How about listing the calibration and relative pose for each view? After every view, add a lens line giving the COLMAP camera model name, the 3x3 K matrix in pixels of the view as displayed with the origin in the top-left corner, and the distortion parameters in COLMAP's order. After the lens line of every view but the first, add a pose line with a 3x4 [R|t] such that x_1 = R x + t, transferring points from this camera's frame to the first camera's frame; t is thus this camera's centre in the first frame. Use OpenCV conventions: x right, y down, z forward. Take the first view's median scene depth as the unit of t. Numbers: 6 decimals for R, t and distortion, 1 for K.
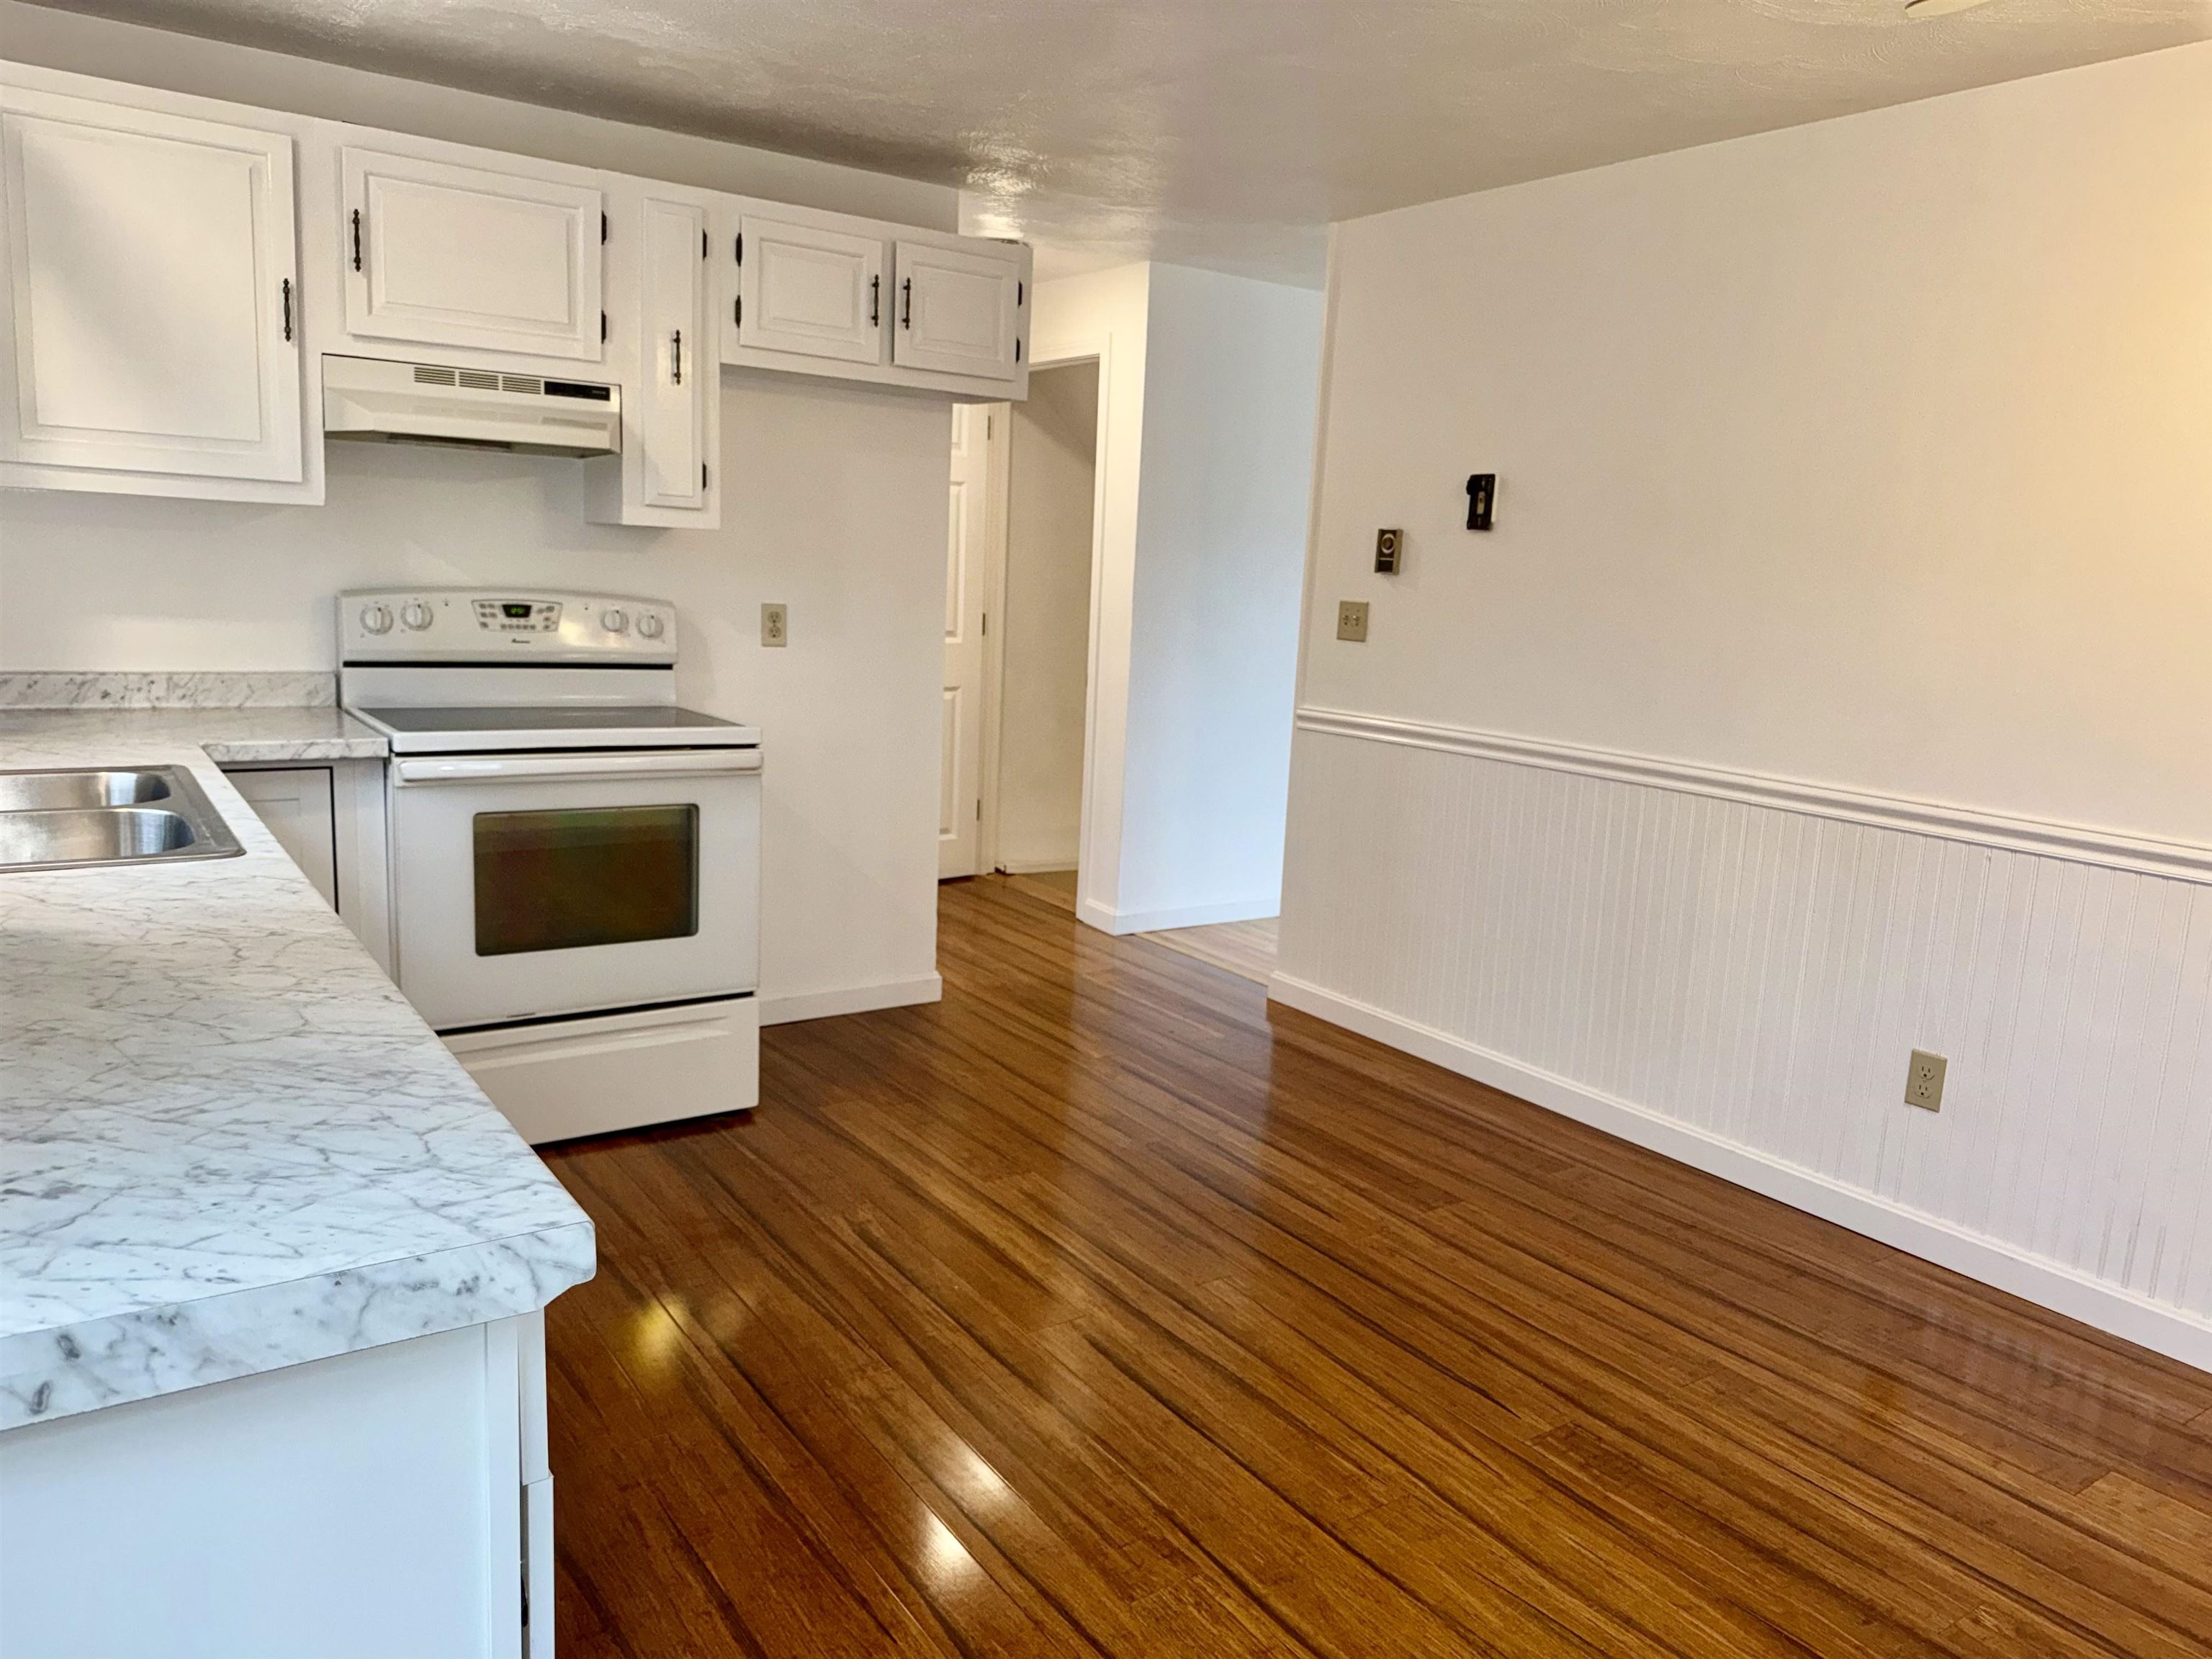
lens RADIAL K [[1559.0, 0, 1106.0], [0, 1559.0, 829.5], [0, 0, 1]] dist [0.128306, -0.219467]
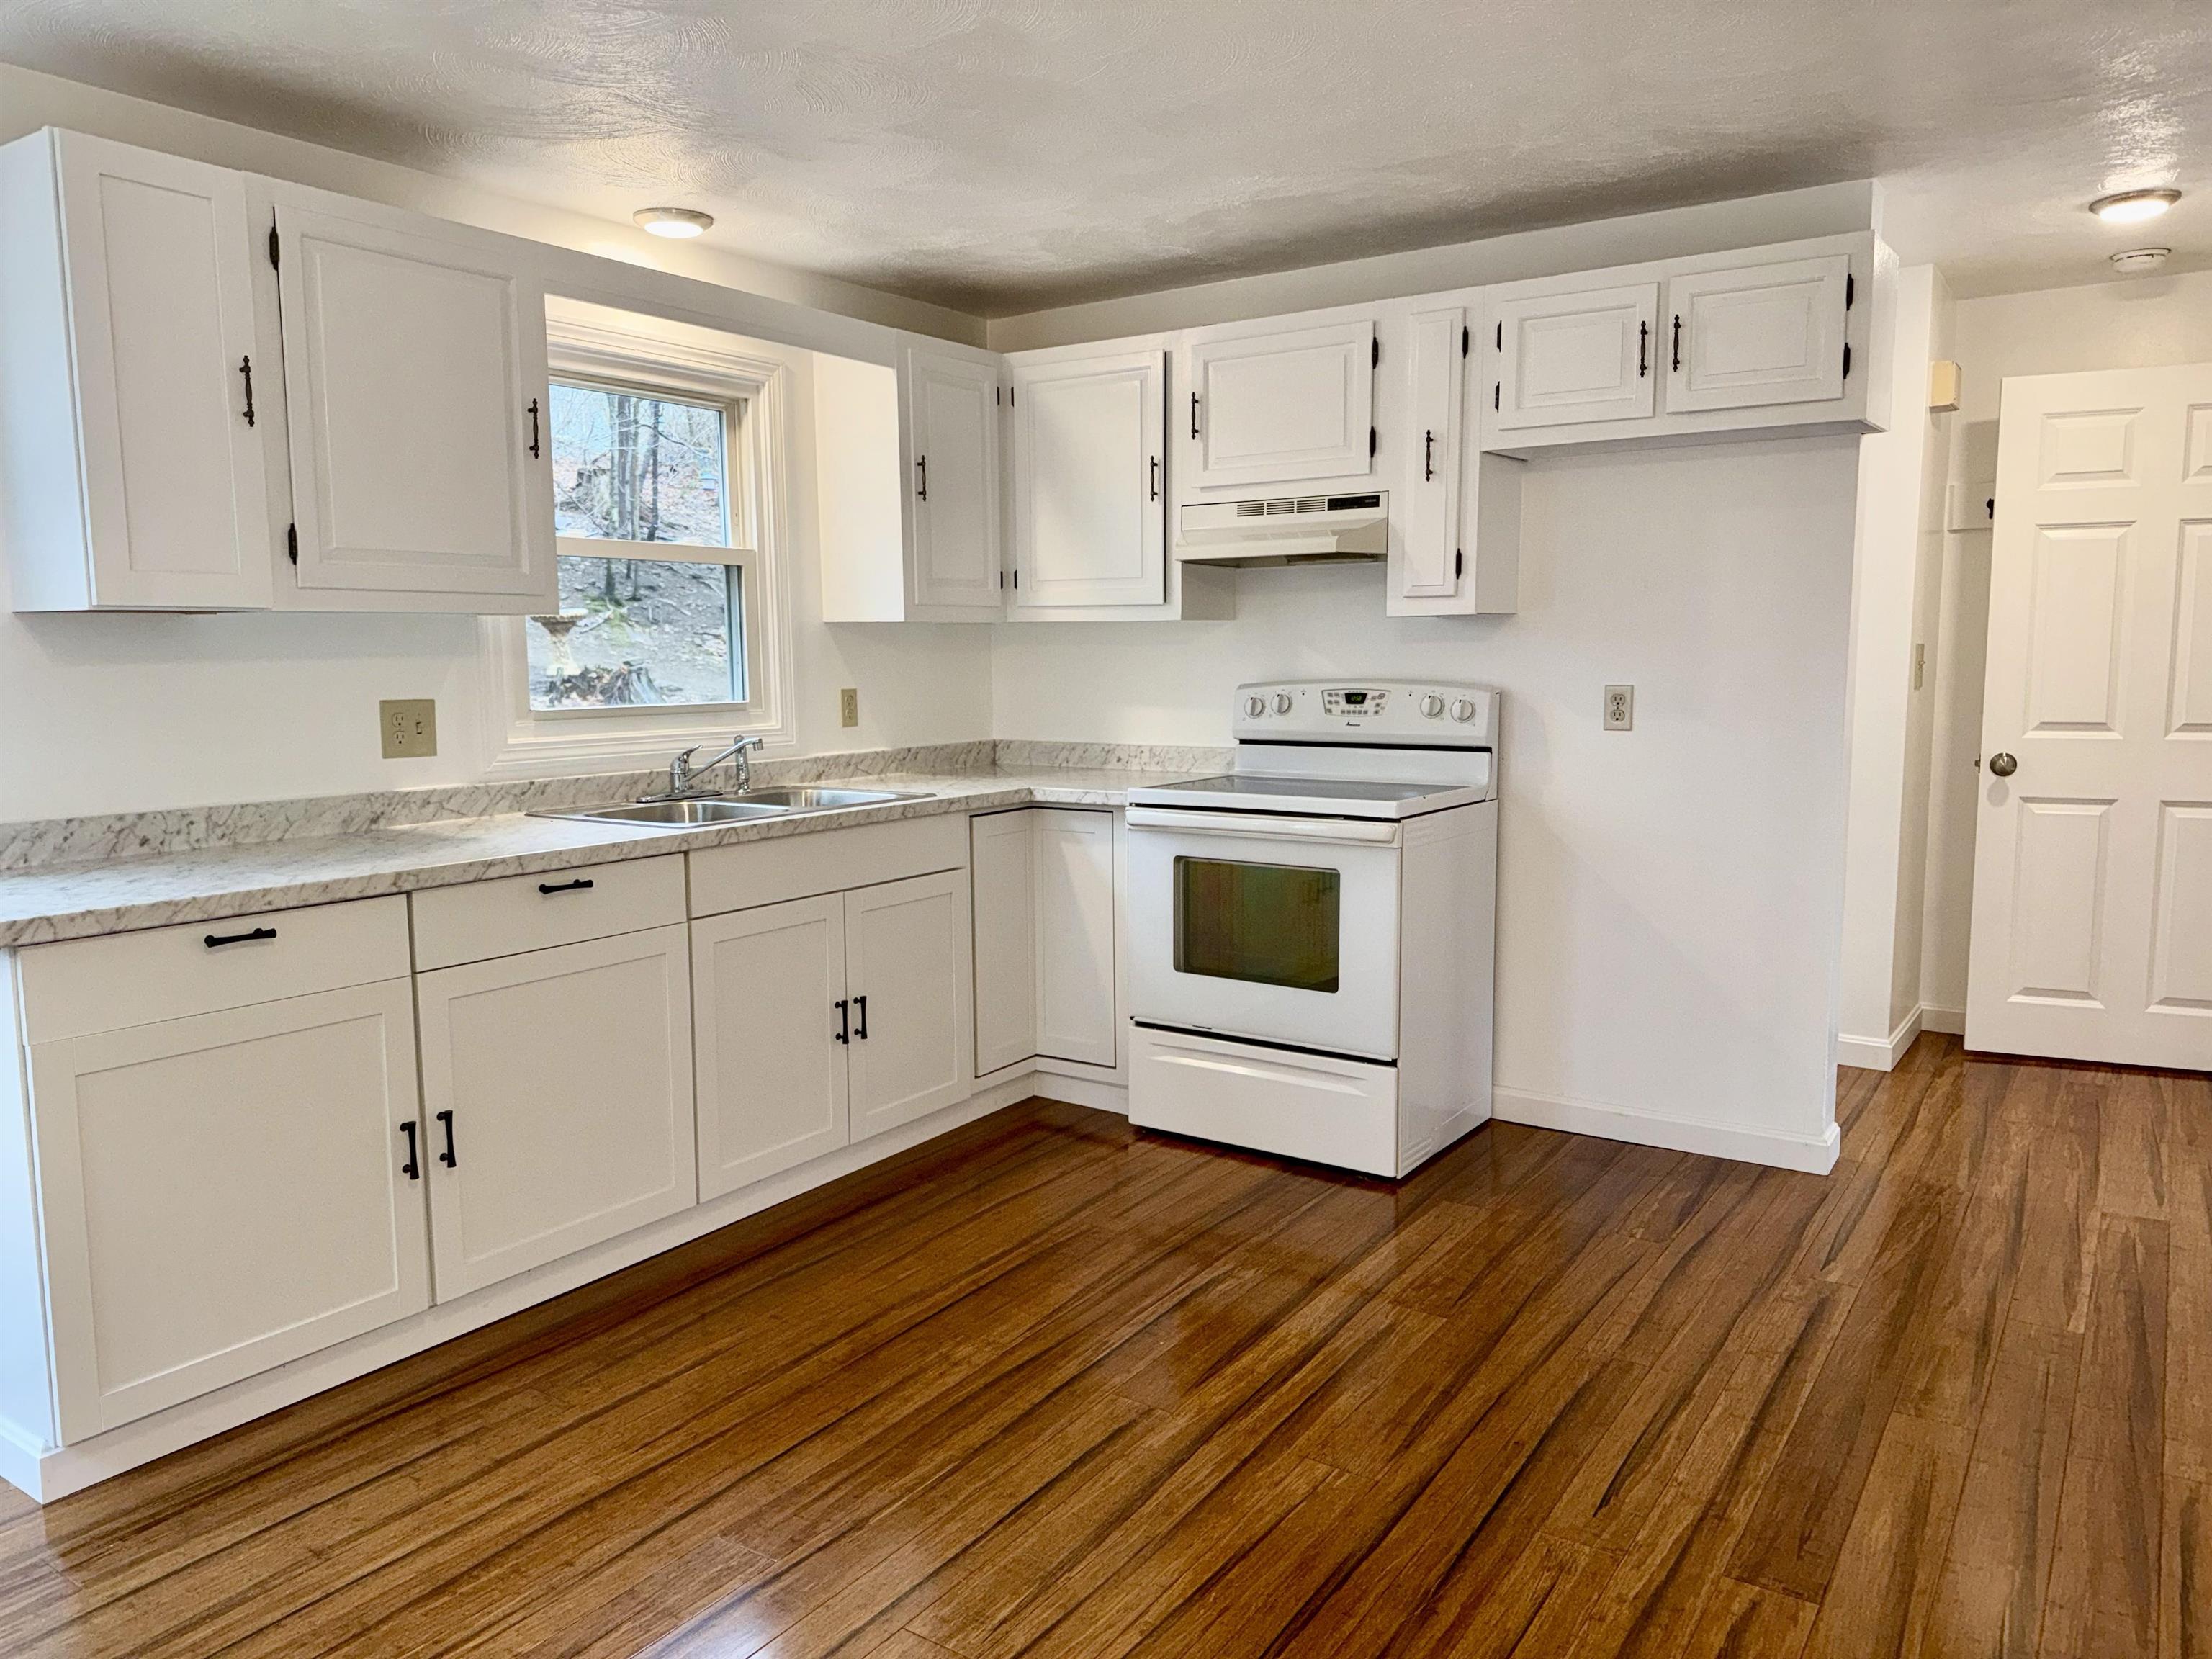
lens RADIAL K [[1559.0, 0, 1106.0], [0, 1559.0, 829.5], [0, 0, 1]] dist [0.128306, -0.219467]
pose [[0.354109, 0.058287, -0.933386, 0.659601], [-0.131006, 0.991306, 0.012203, -0.035540], [0.925983, 0.117959, 0.358666, 0.457261]]
